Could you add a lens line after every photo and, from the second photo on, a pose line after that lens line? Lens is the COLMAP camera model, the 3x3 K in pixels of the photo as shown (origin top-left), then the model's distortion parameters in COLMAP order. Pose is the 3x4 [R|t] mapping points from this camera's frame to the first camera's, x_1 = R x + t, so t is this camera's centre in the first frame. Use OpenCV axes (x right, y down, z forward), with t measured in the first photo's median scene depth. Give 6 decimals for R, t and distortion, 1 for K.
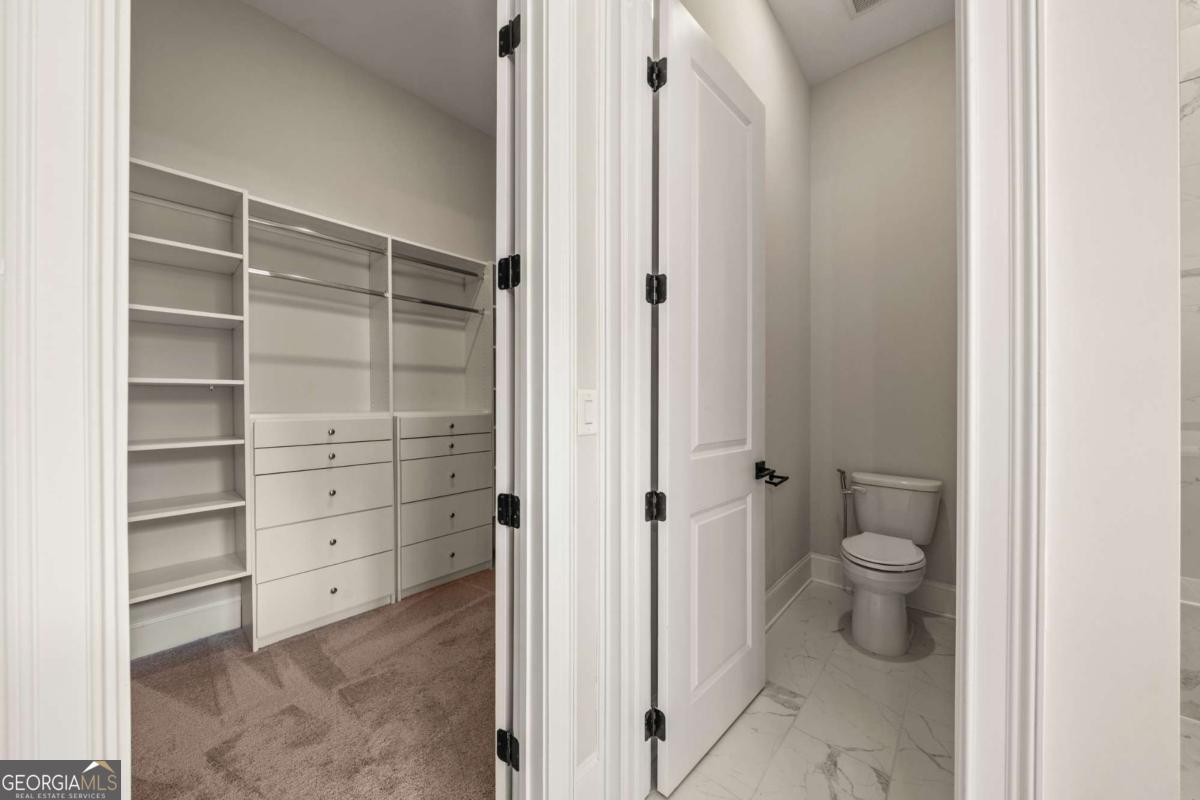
lens RADIAL K [[412.0, 0, 596.4], [0, 412.0, 400.4], [0, 0, 1]] dist [-0.001052, -0.000056]
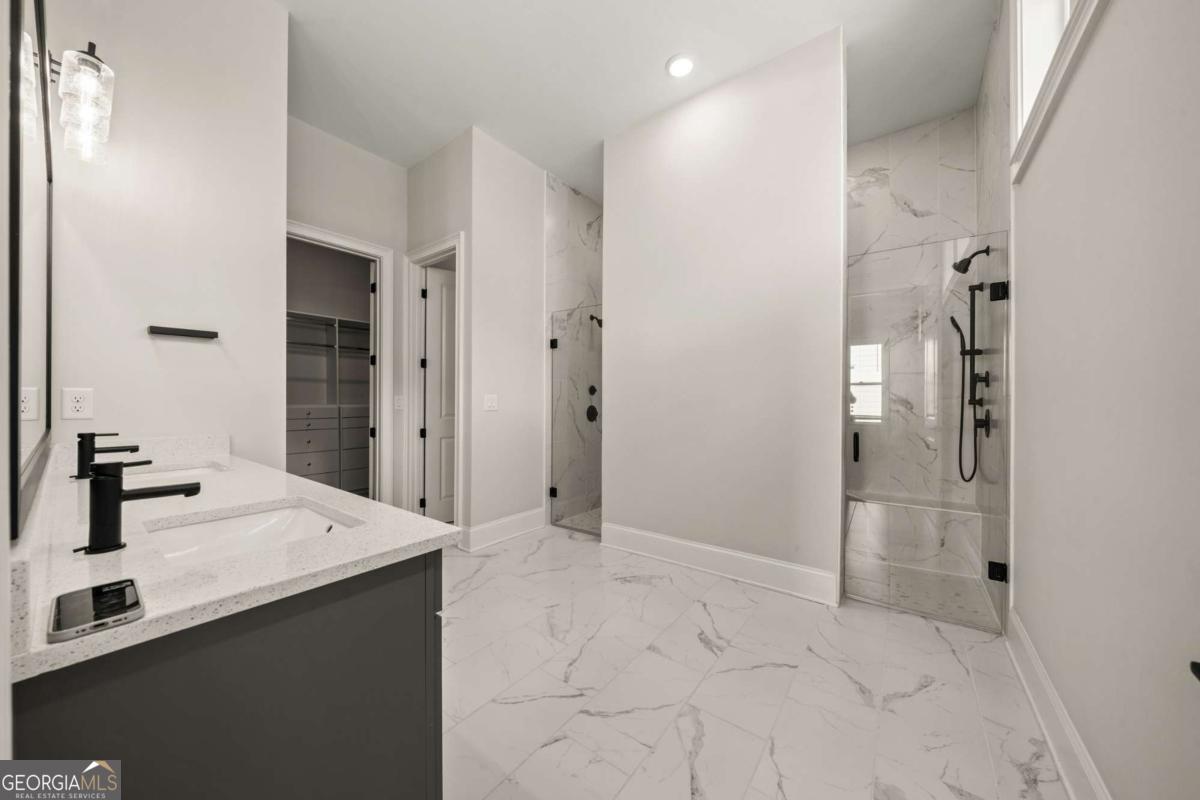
lens RADIAL K [[412.0, 0, 596.4], [0, 412.0, 400.4], [0, 0, 1]] dist [-0.001052, -0.000056]
pose [[0.996202, 0.001807, 0.087057, 0.590254], [-0.002088, 0.999993, 0.003131, -0.001068], [-0.087051, -0.003301, 0.996198, -1.121904]]
